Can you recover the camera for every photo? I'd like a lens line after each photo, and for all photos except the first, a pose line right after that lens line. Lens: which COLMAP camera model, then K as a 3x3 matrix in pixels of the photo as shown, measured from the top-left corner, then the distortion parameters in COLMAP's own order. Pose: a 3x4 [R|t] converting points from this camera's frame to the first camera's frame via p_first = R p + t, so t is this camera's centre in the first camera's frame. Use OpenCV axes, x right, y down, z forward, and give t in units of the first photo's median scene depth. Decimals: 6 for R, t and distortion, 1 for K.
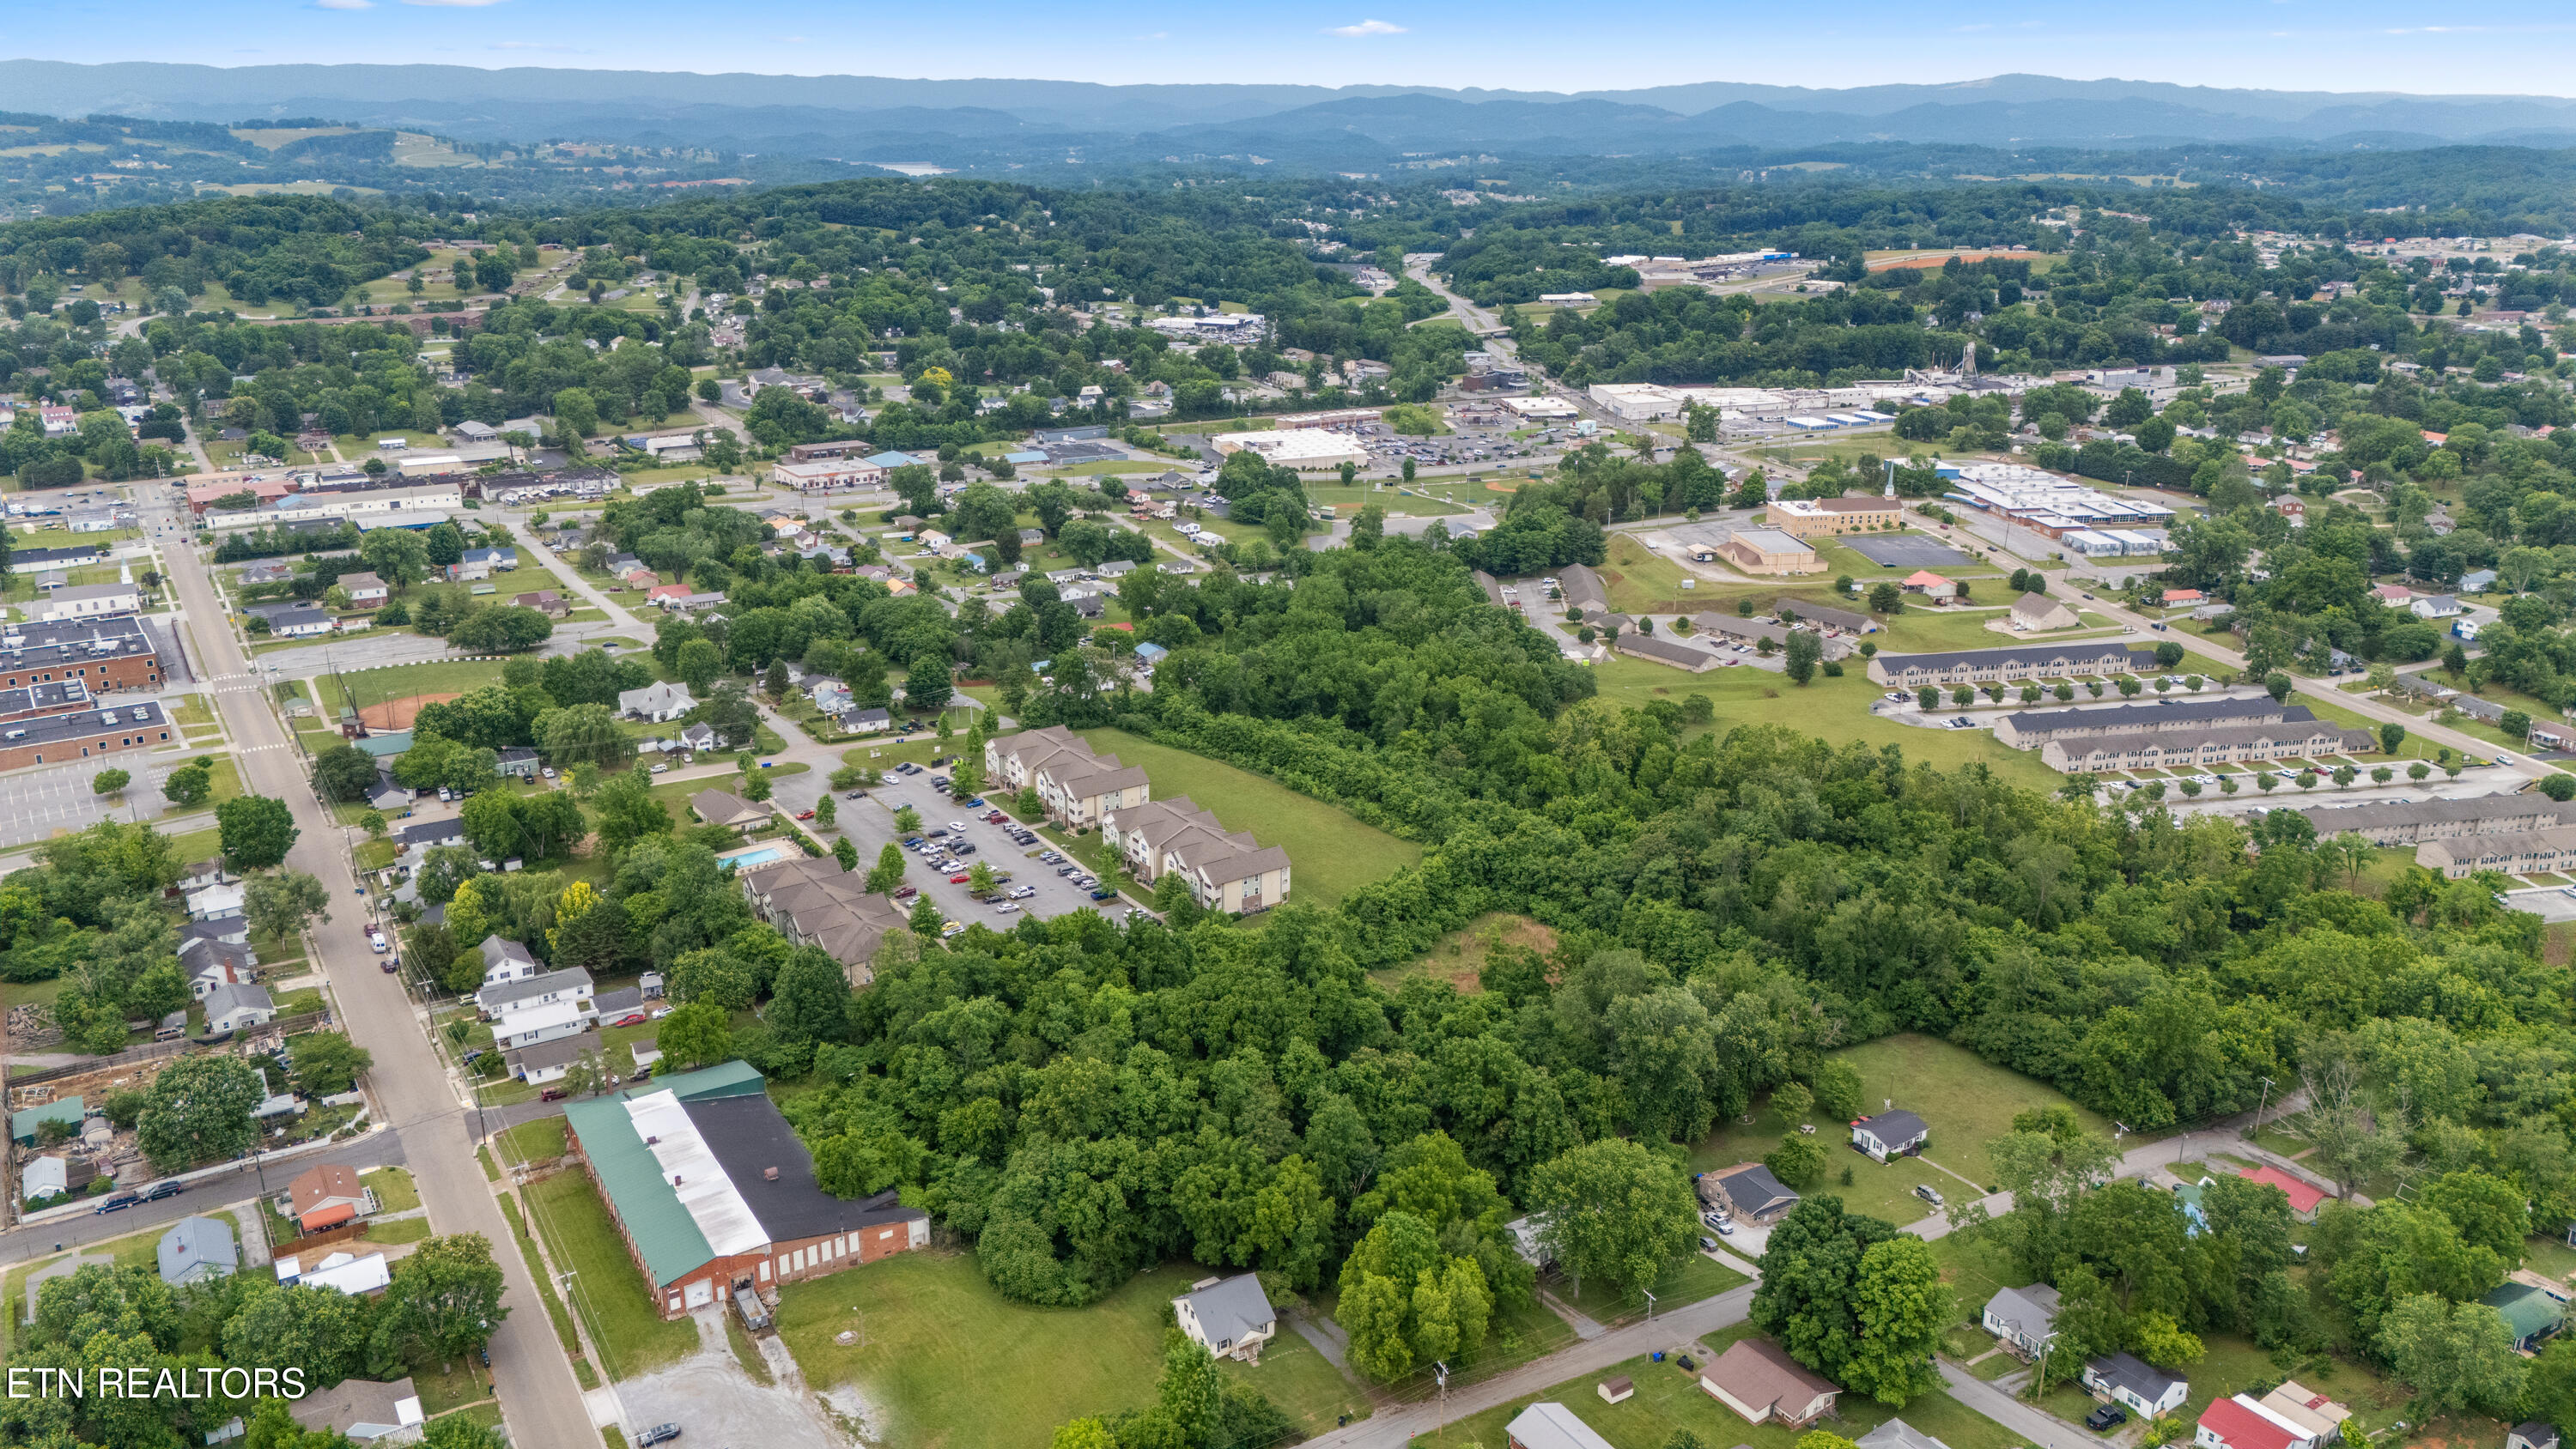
lens RADIAL K [[1889.2, 0, 1293.9], [0, 1889.2, 714.5], [0, 0, 1]] dist [0.082014, -0.080896]
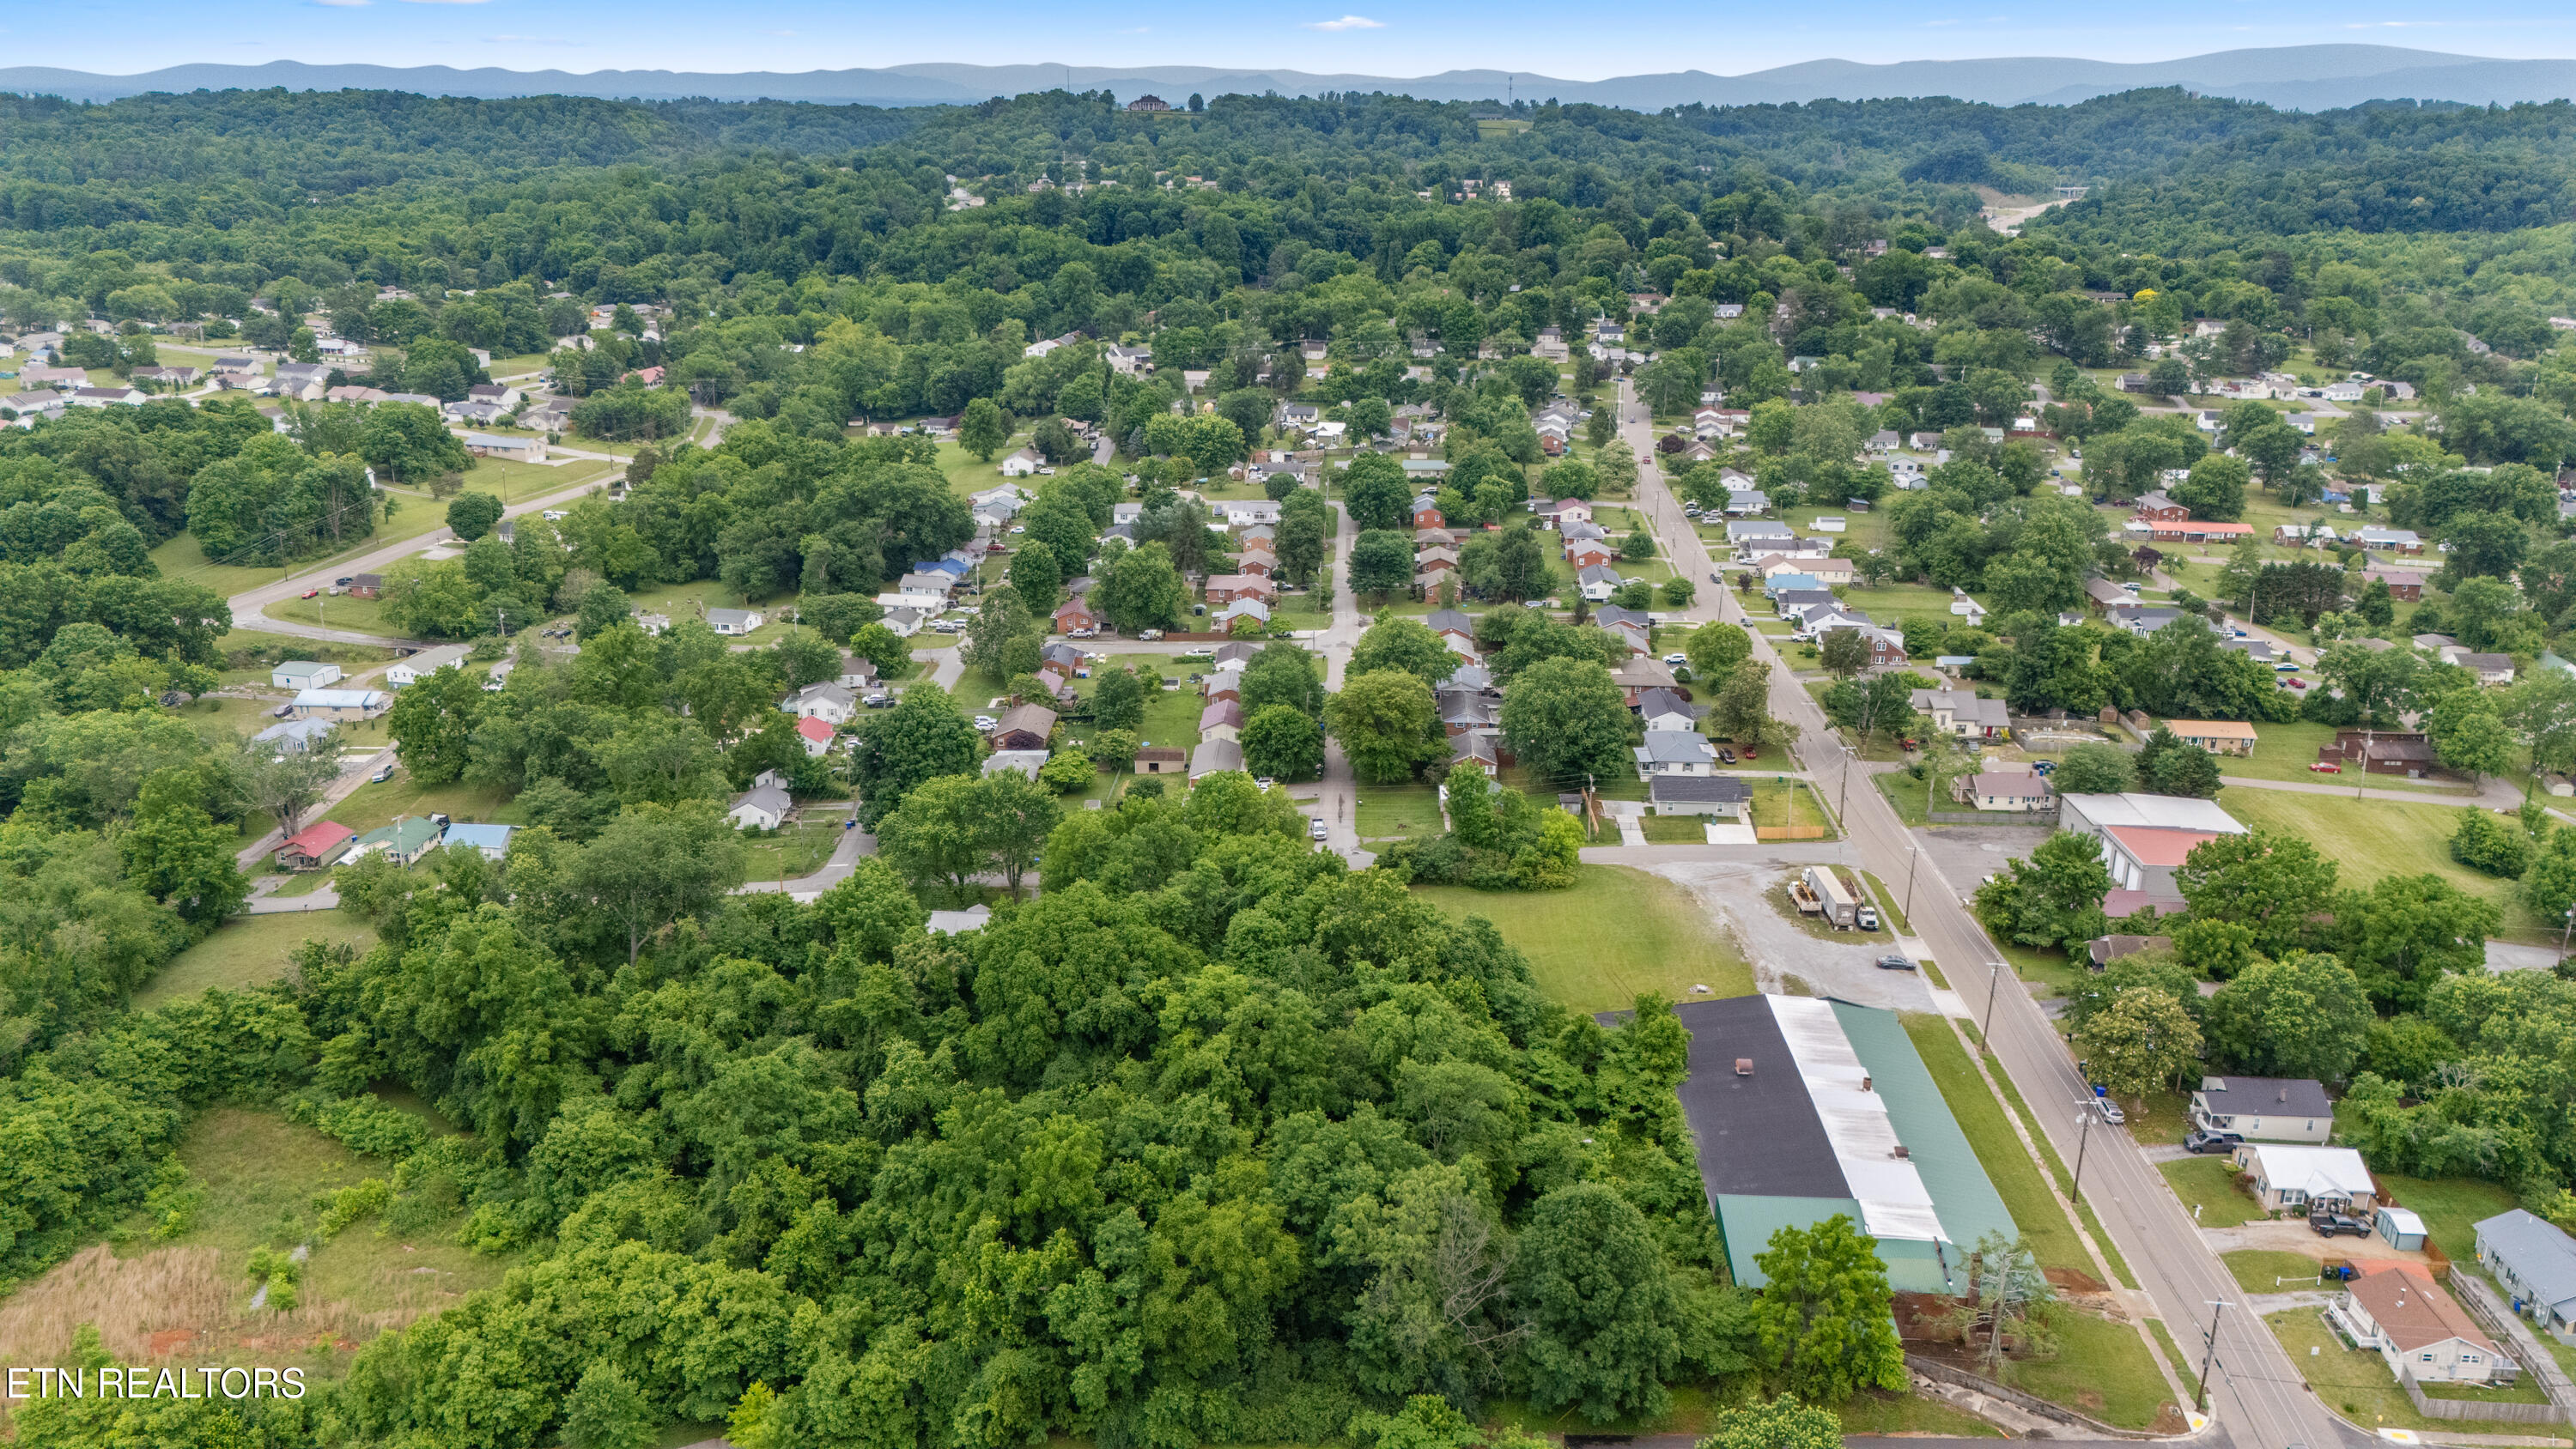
lens RADIAL K [[1889.2, 0, 1274.2], [0, 1889.2, 729.8], [0, 0, 1]] dist [0.082014, -0.080896]
pose [[-0.812725, -0.194565, 0.549202, -0.316629], [0.168715, 0.823628, 0.541454, -0.192175], [-0.557686, 0.532712, -0.636557, 0.938188]]
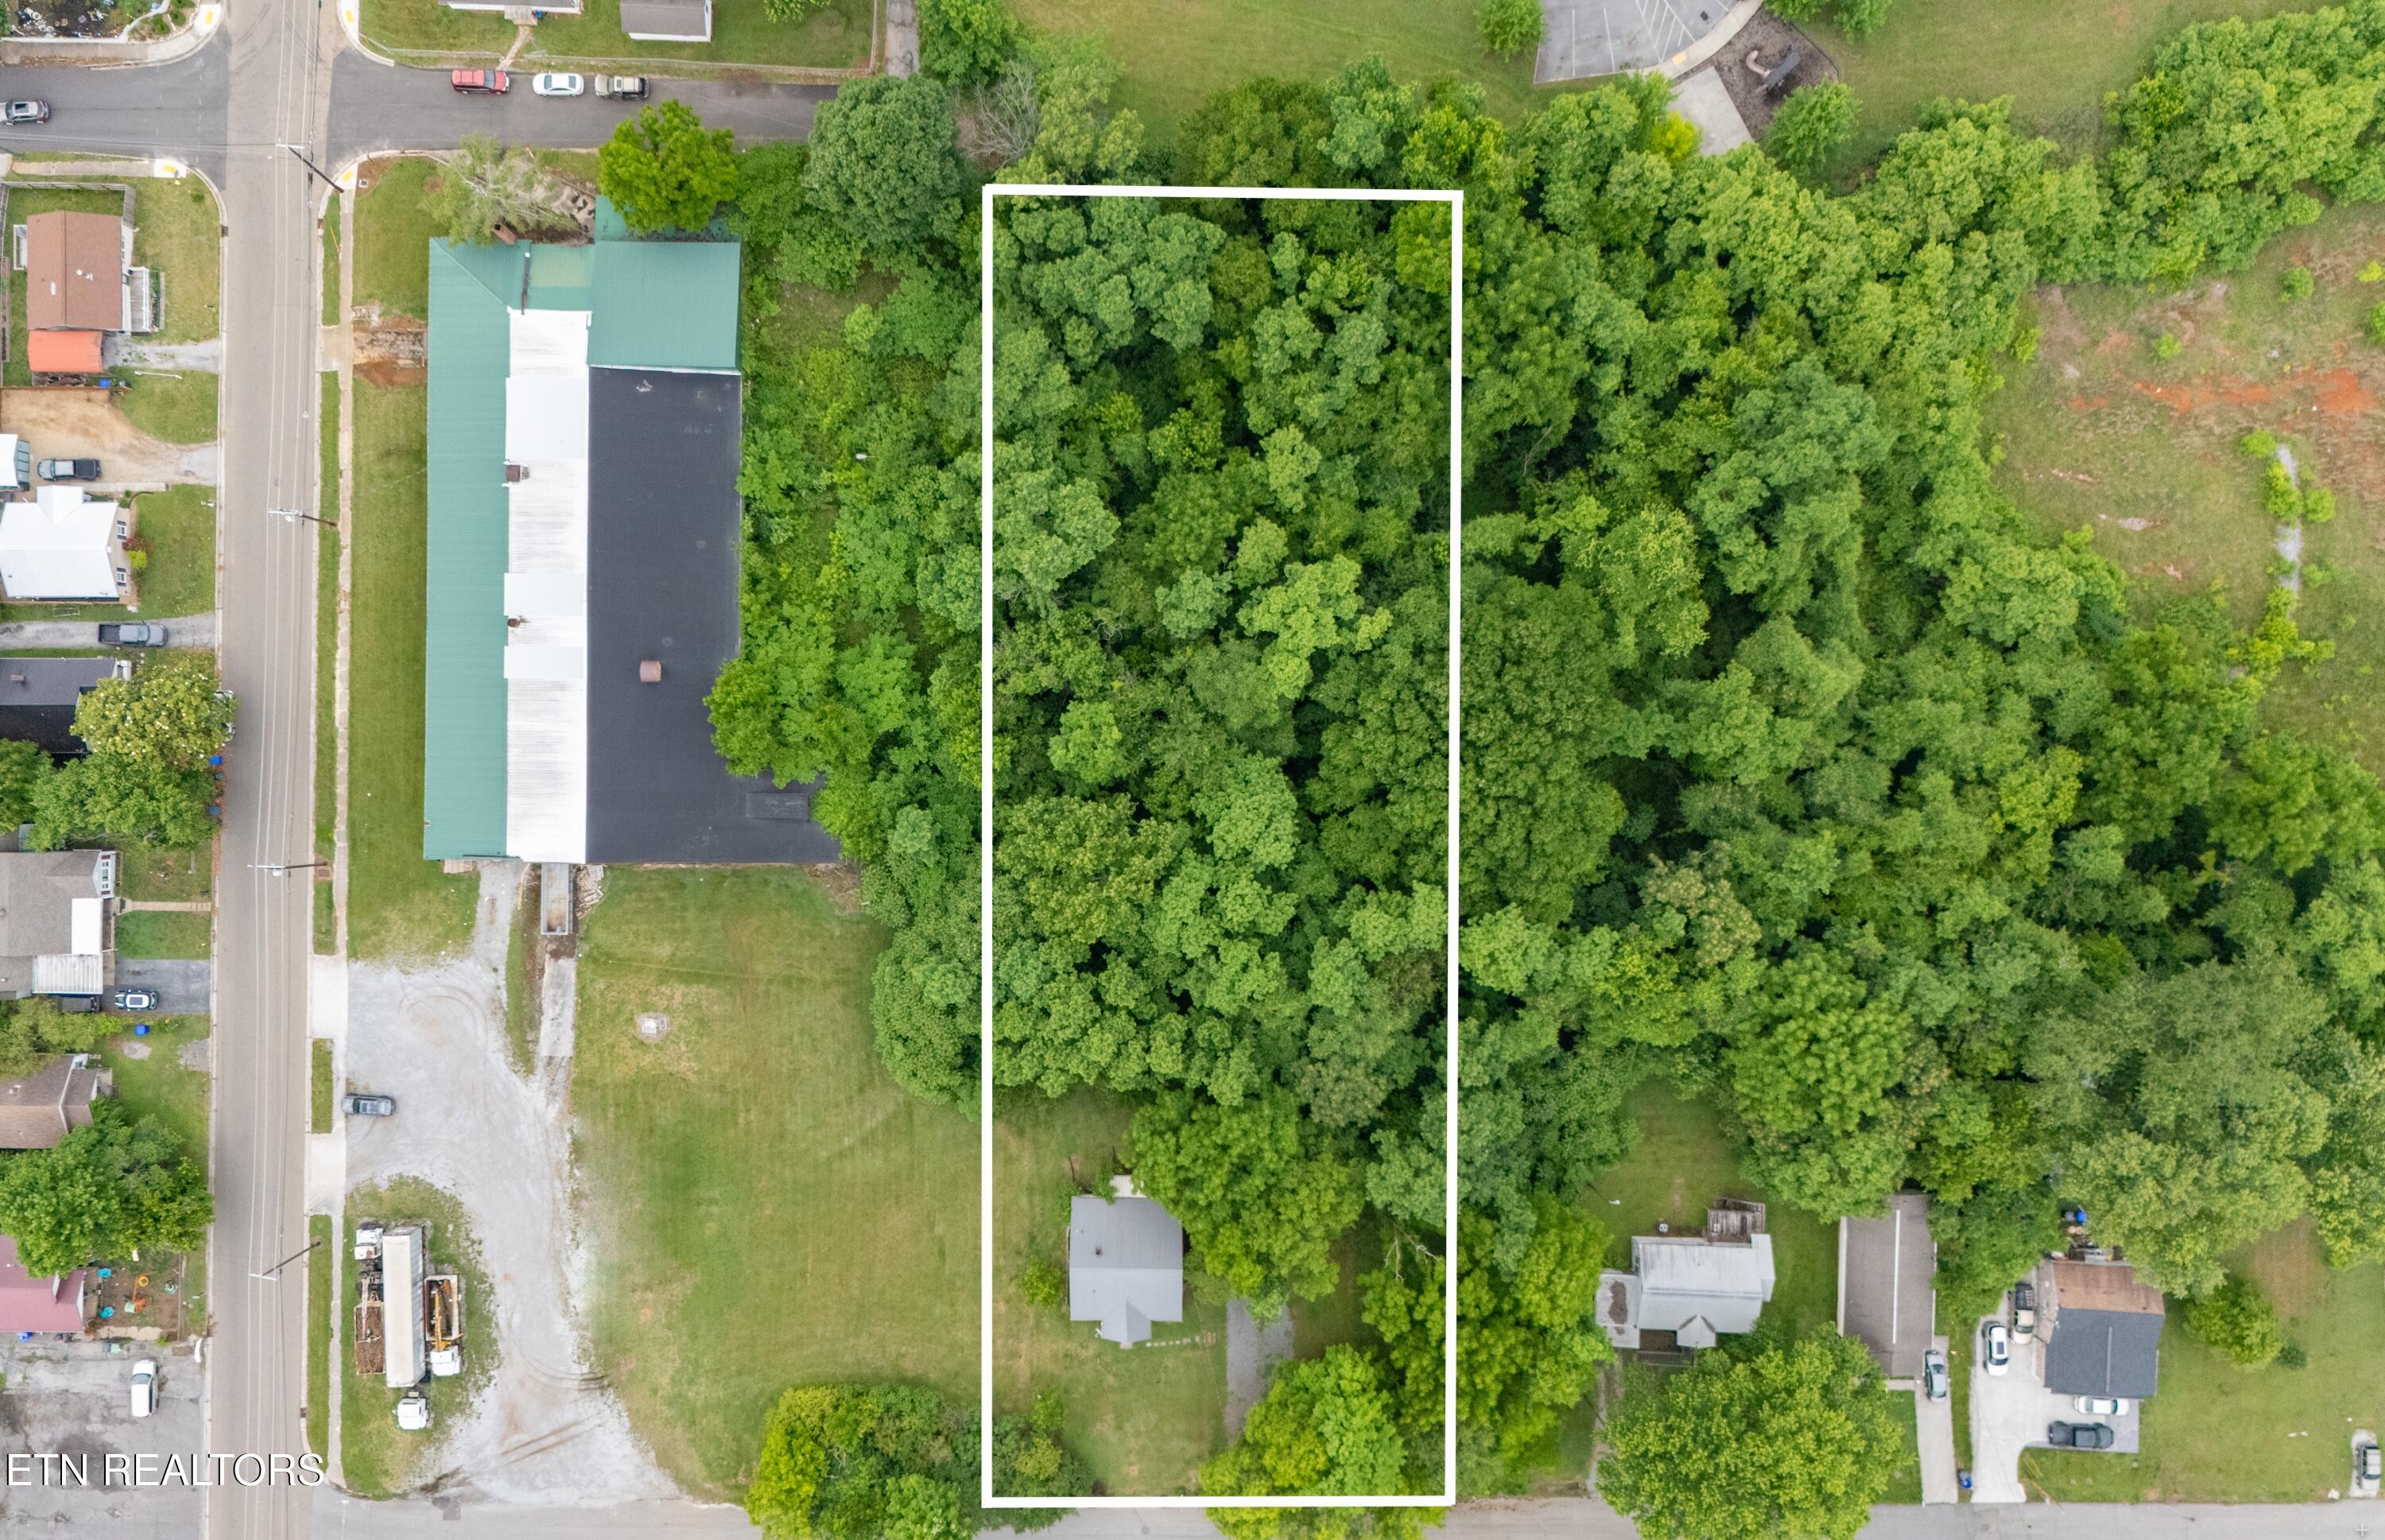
lens RADIAL K [[2013.9, 0, 1122.2], [0, 2013.9, 774.1], [0, 0, 1]] dist [0.050558, -0.020130]
pose [[0.836178, 0.548153, -0.018290, -0.070129], [-0.148659, 0.258619, 0.954472, -0.250983], [0.527927, -0.795389, 0.297740, 0.531510]]
